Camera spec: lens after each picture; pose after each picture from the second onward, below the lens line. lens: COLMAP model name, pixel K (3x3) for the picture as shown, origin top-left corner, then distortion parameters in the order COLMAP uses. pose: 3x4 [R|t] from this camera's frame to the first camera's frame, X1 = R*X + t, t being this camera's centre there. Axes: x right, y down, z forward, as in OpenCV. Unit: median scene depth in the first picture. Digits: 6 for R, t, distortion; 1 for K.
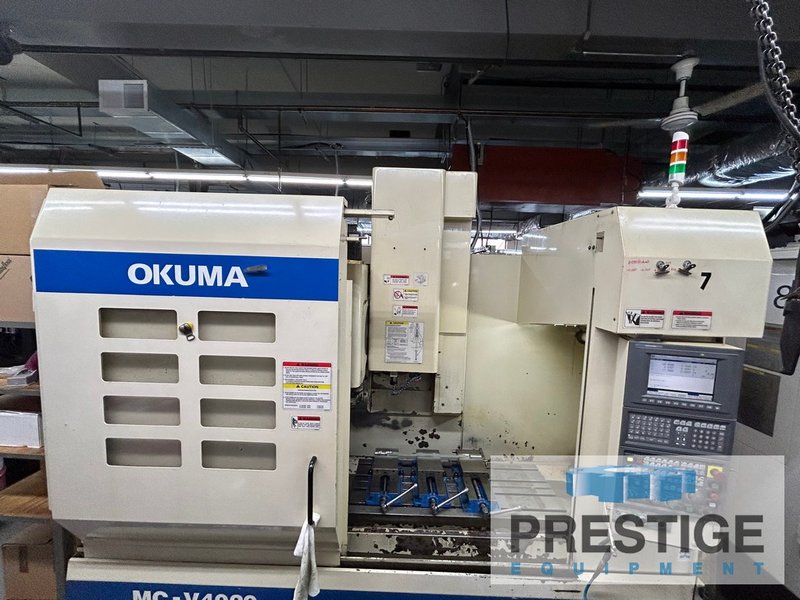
lens RADIAL K [[323.0, 0, 399.6], [0, 323.0, 301.4], [0, 0, 1]] dist [0.000993, 0.000340]
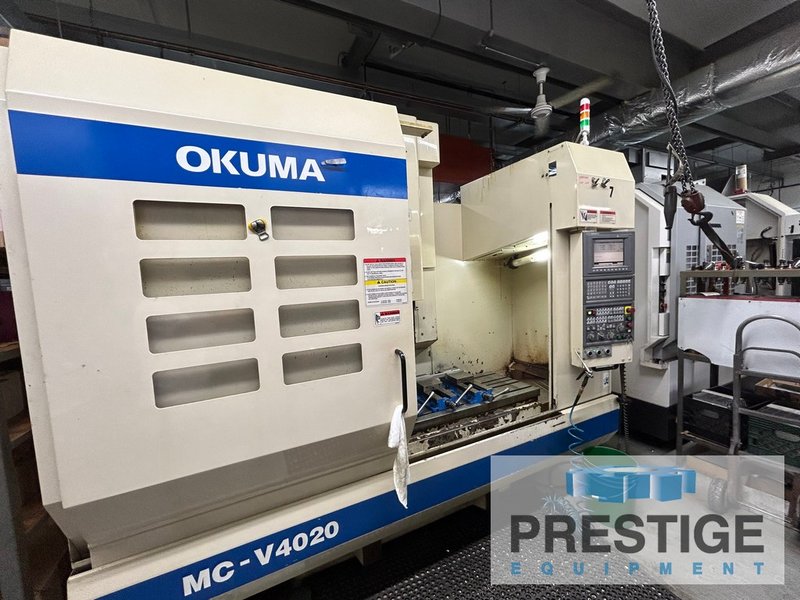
lens RADIAL K [[323.0, 0, 399.6], [0, 323.0, 301.4], [0, 0, 1]] dist [0.000993, 0.000340]
pose [[0.893014, -0.110928, 0.436144, -0.725339], [0.117330, 0.993017, 0.012327, 0.324187], [-0.434465, 0.040164, 0.899793, 0.042774]]
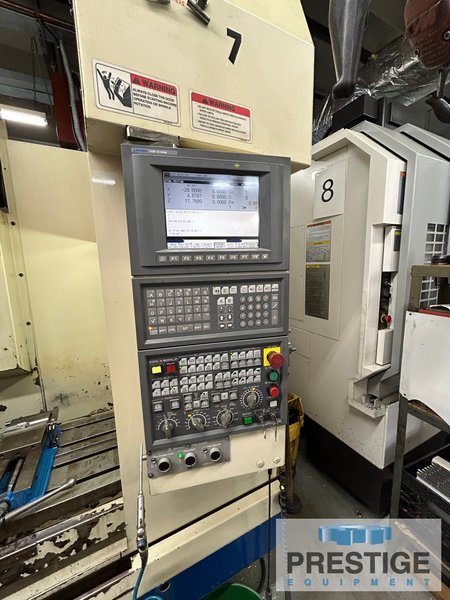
lens RADIAL K [[242.3, 0, 225.0], [0, 242.3, 300.0], [0, 0, 1]] dist [0.000993, 0.000340]
pose [[0.886636, -0.123552, 0.445659, 0.661642], [0.095808, 0.991819, 0.084358, 0.351262], [-0.452435, -0.032098, 0.891219, 0.584848]]
